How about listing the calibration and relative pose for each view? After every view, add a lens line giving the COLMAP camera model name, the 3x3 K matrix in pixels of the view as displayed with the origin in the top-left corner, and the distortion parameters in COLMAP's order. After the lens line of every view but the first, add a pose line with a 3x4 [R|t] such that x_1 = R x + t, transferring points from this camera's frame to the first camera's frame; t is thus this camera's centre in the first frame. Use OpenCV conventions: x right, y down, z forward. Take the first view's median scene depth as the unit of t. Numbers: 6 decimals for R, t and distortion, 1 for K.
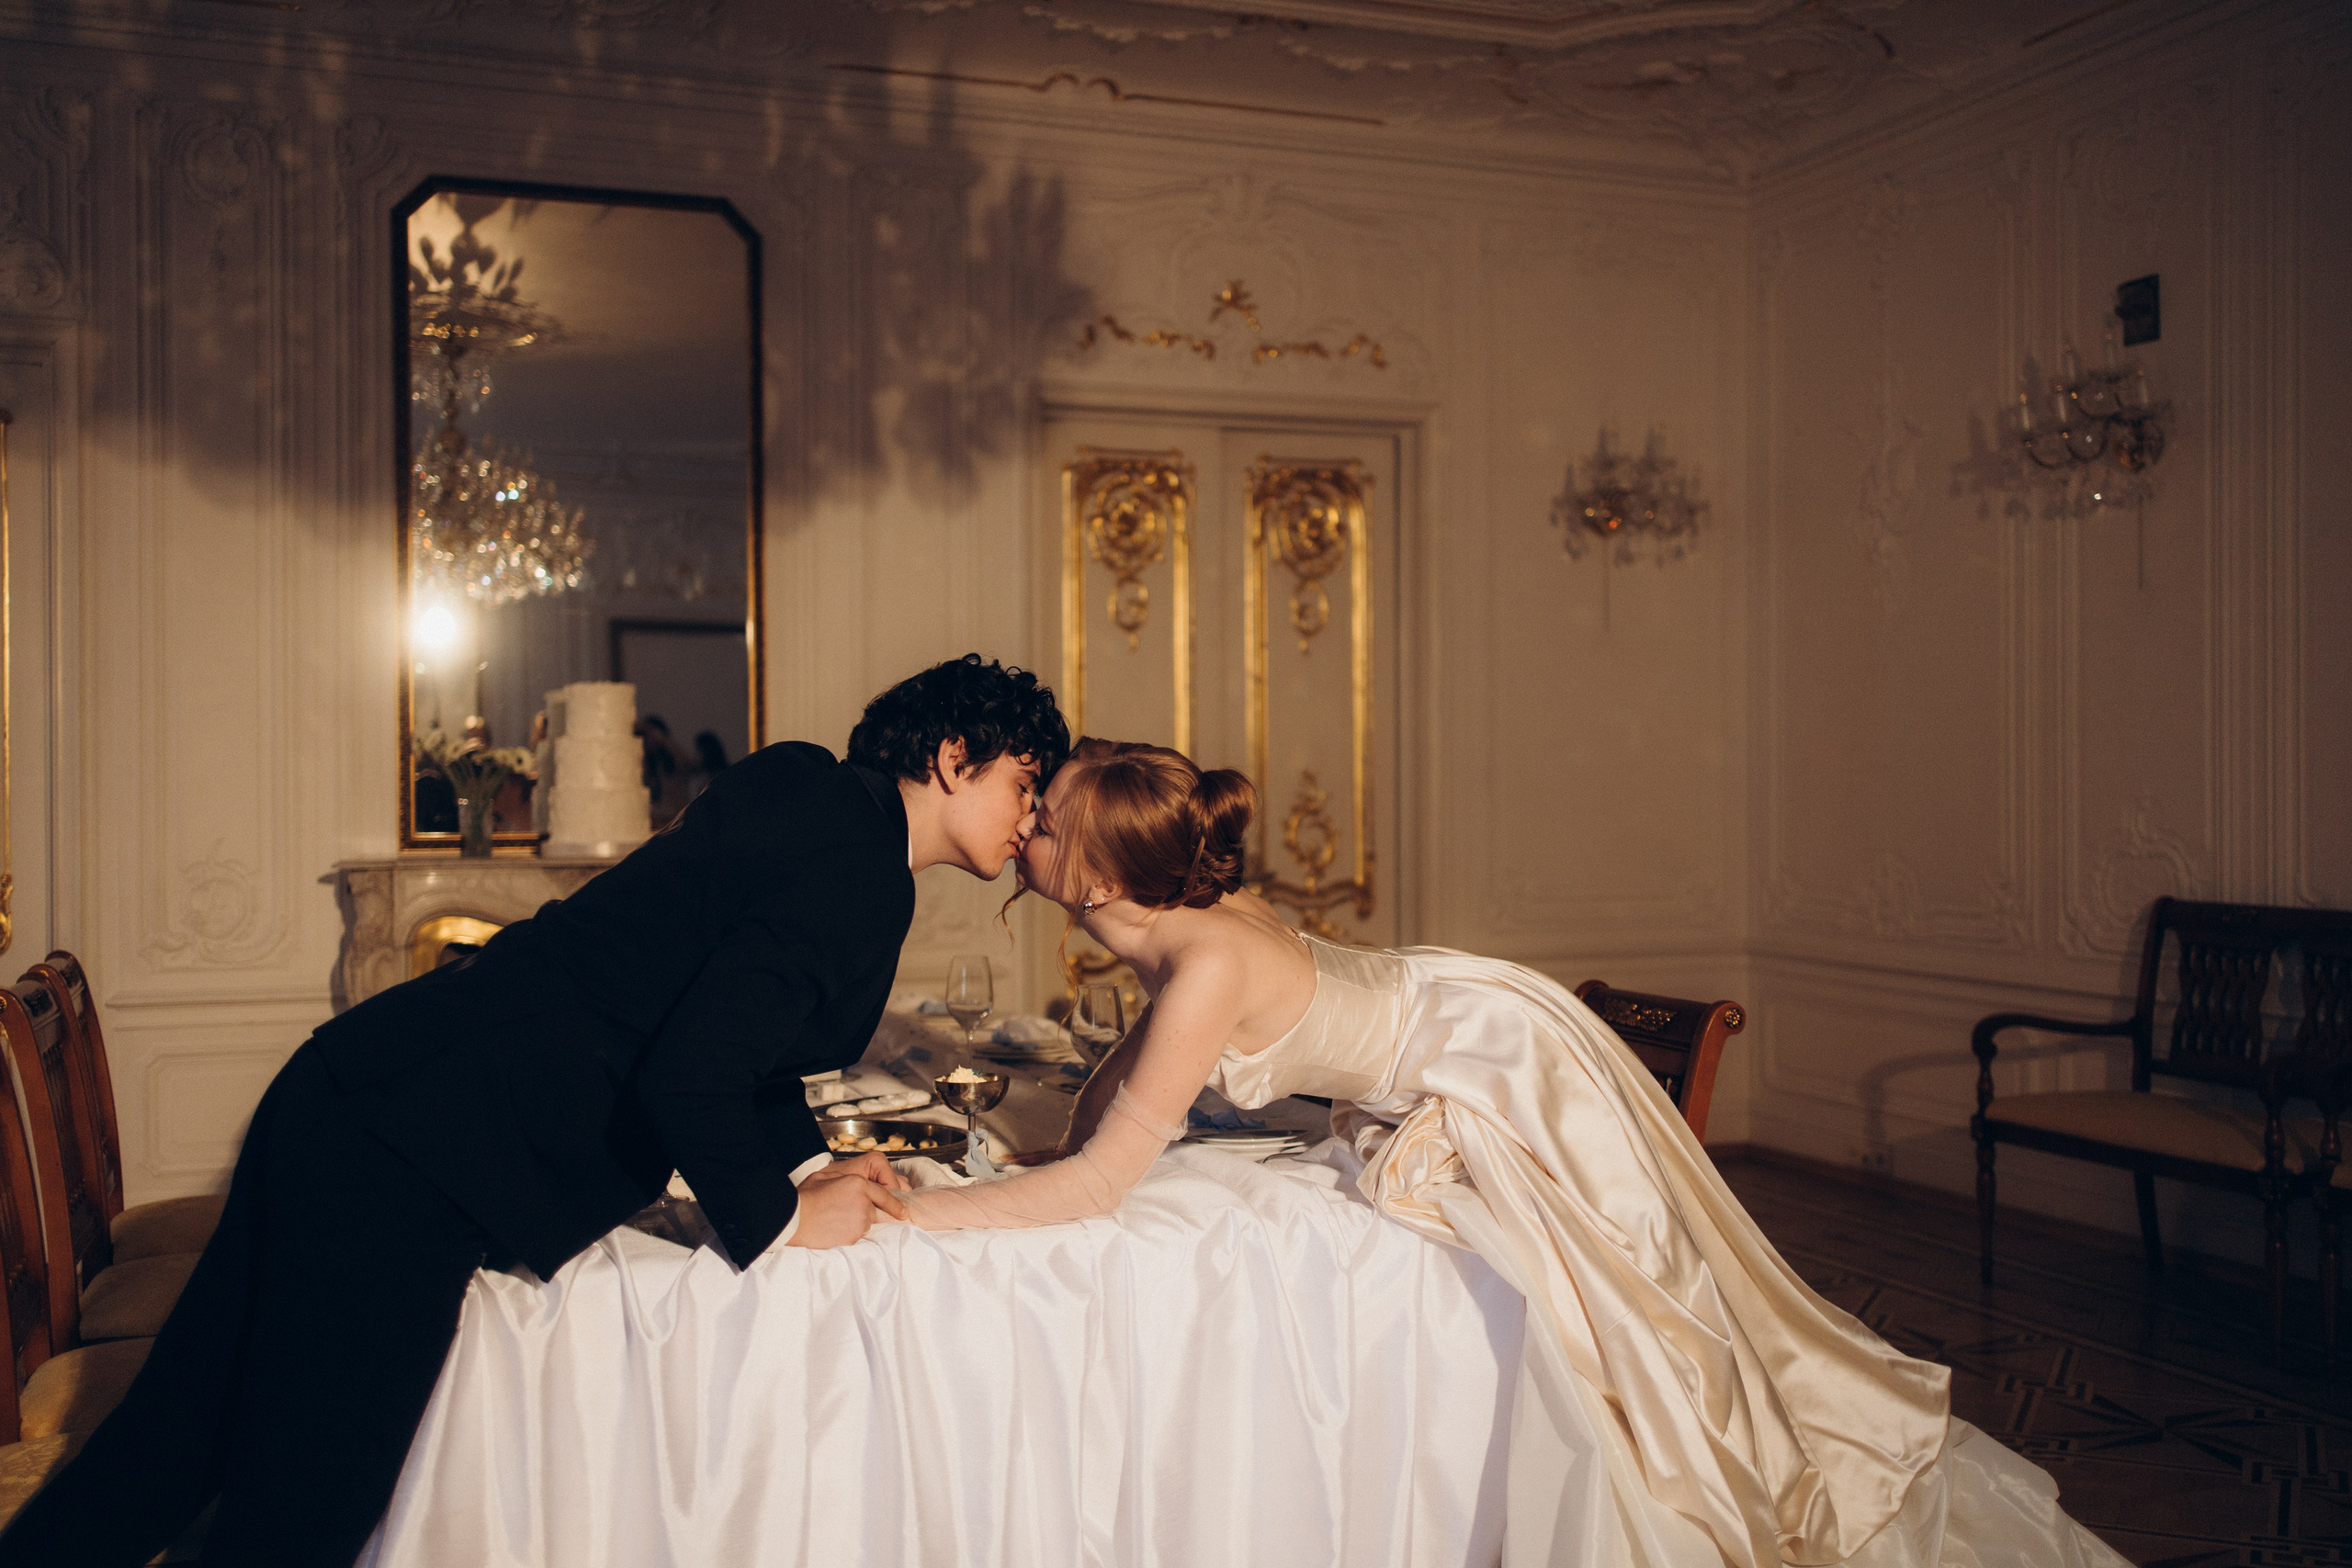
lens RADIAL K [[2331.9, 0, 1180.3], [0, 2331.9, 793.6], [0, 0, 1]] dist [0.008014, 0.000000]
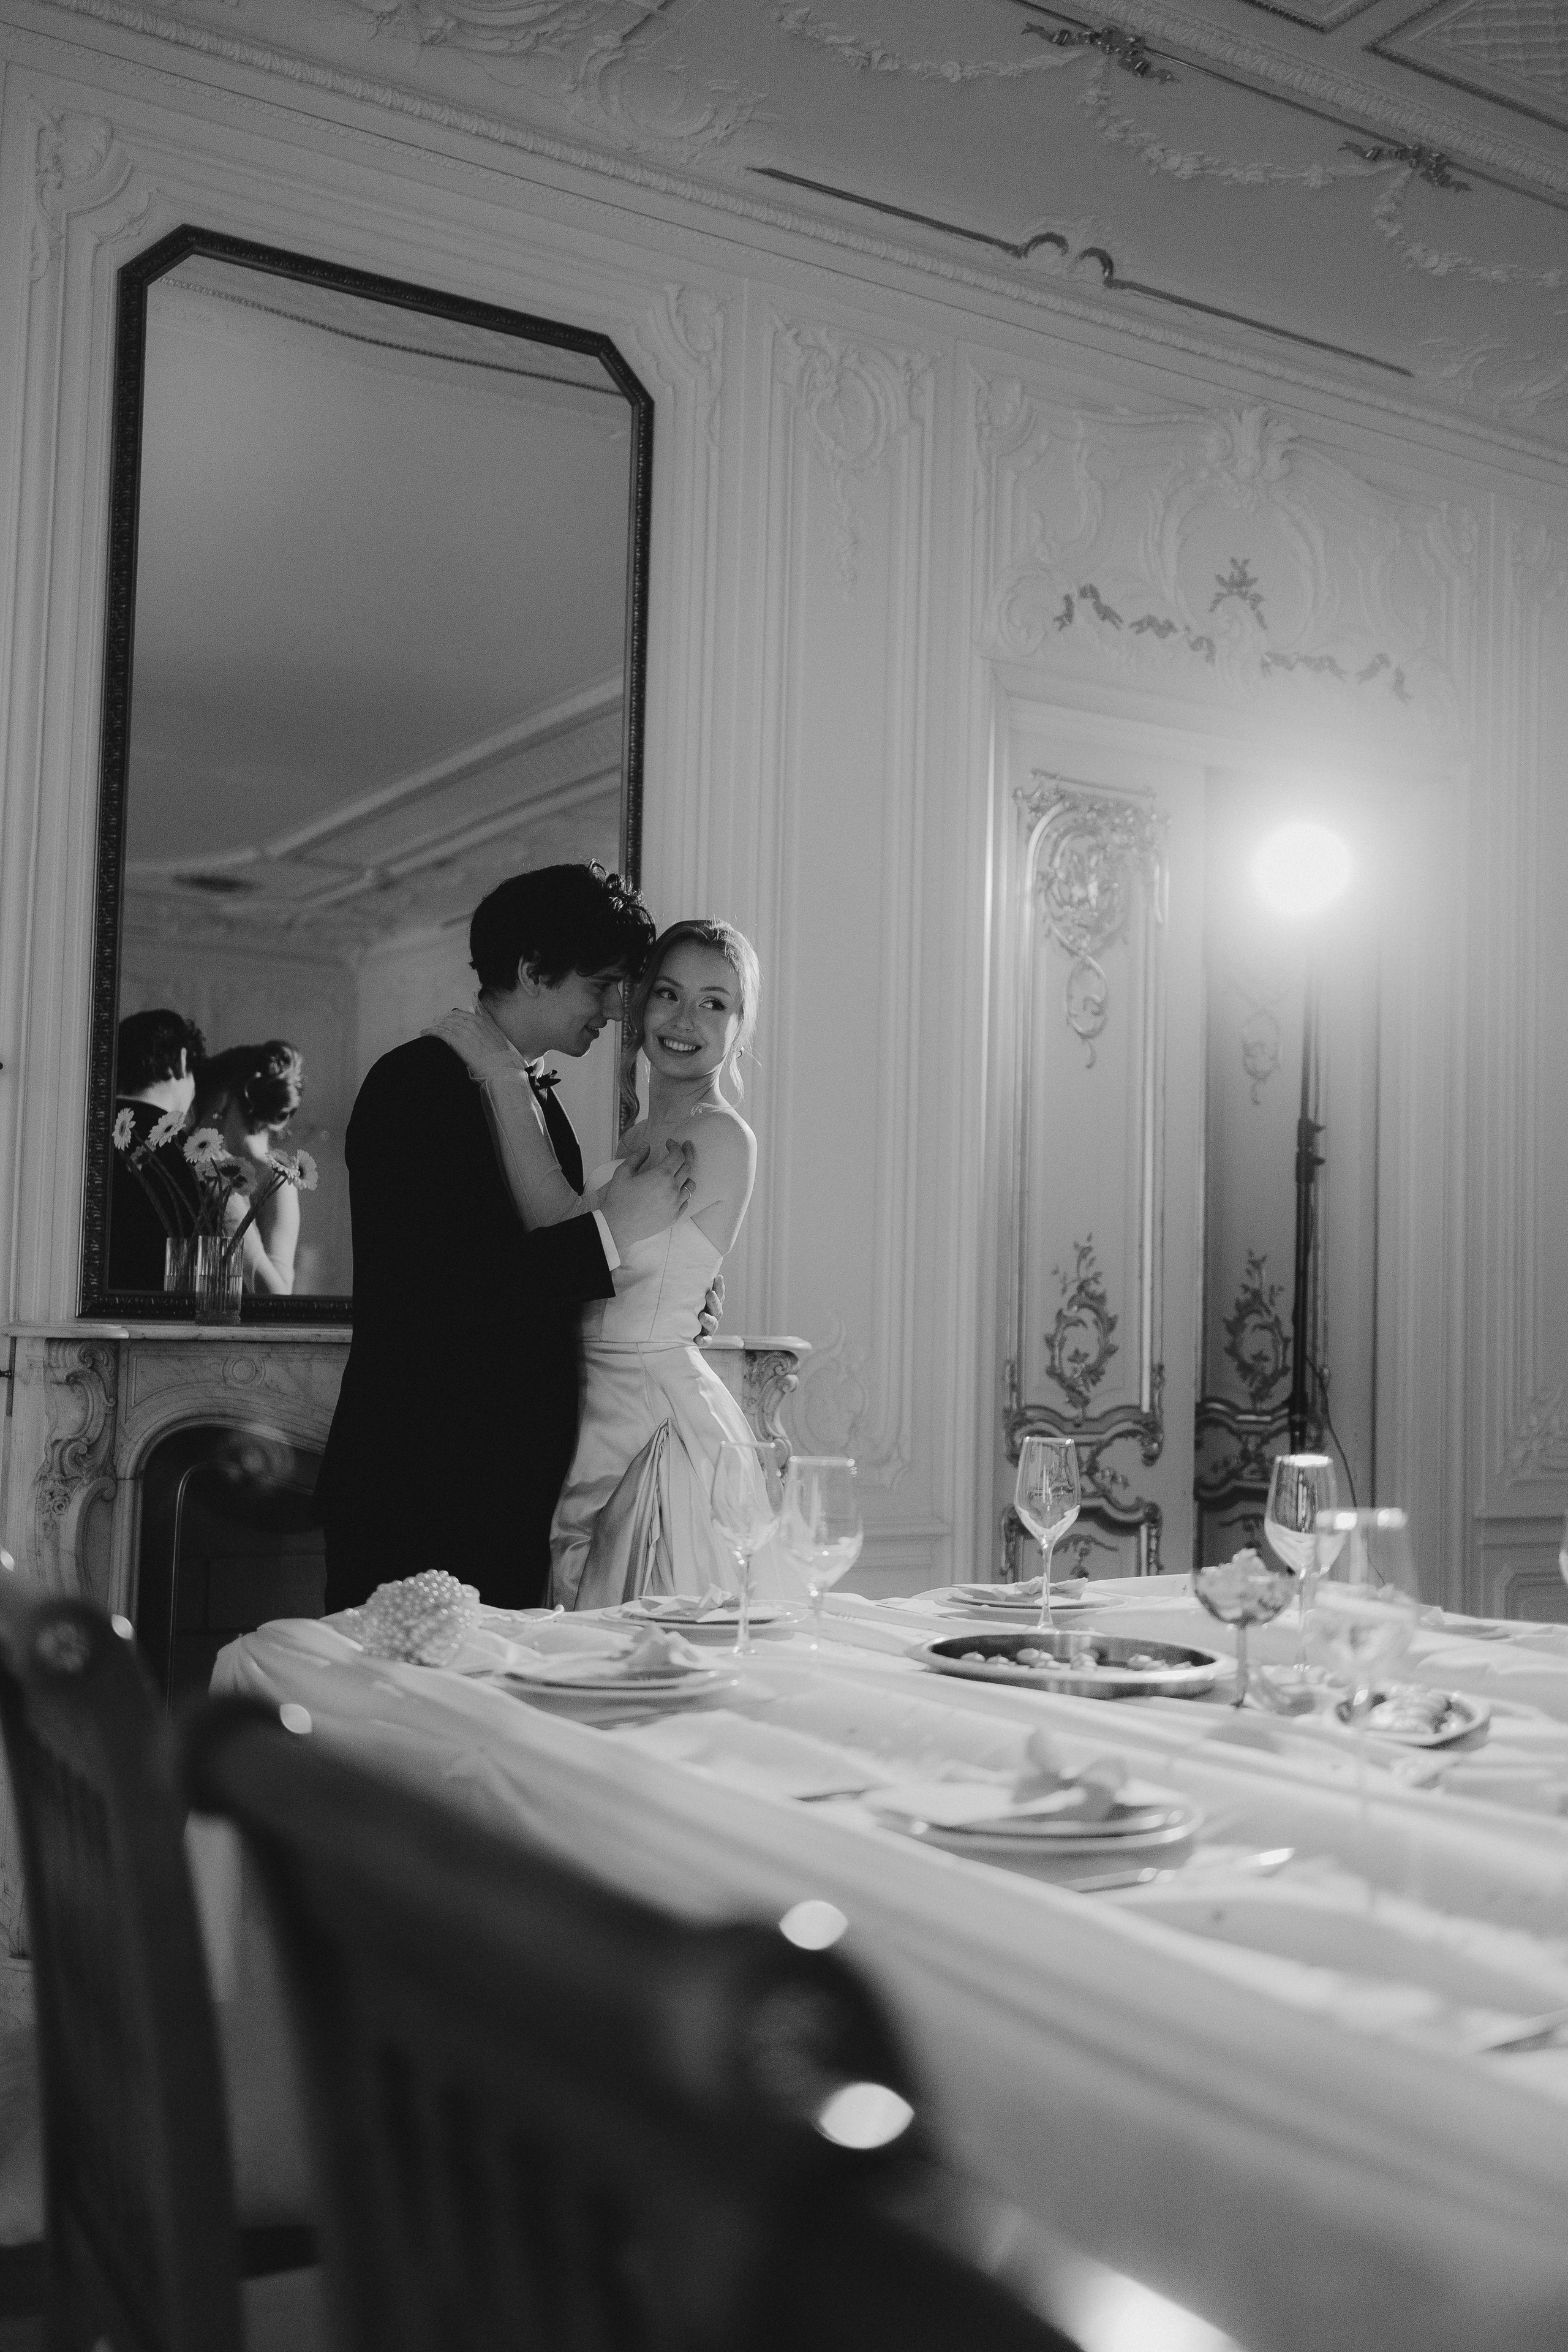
lens RADIAL K [[2332.1, 0, 769.4], [0, 2332.1, 1173.7], [0, 0, 1]] dist [0.008014, 0.000000]
pose [[0.984316, 0.042303, 0.171268, -0.232361], [-0.031337, 0.997312, -0.066239, 0.019881], [-0.173610, 0.059833, 0.982995, 0.333423]]
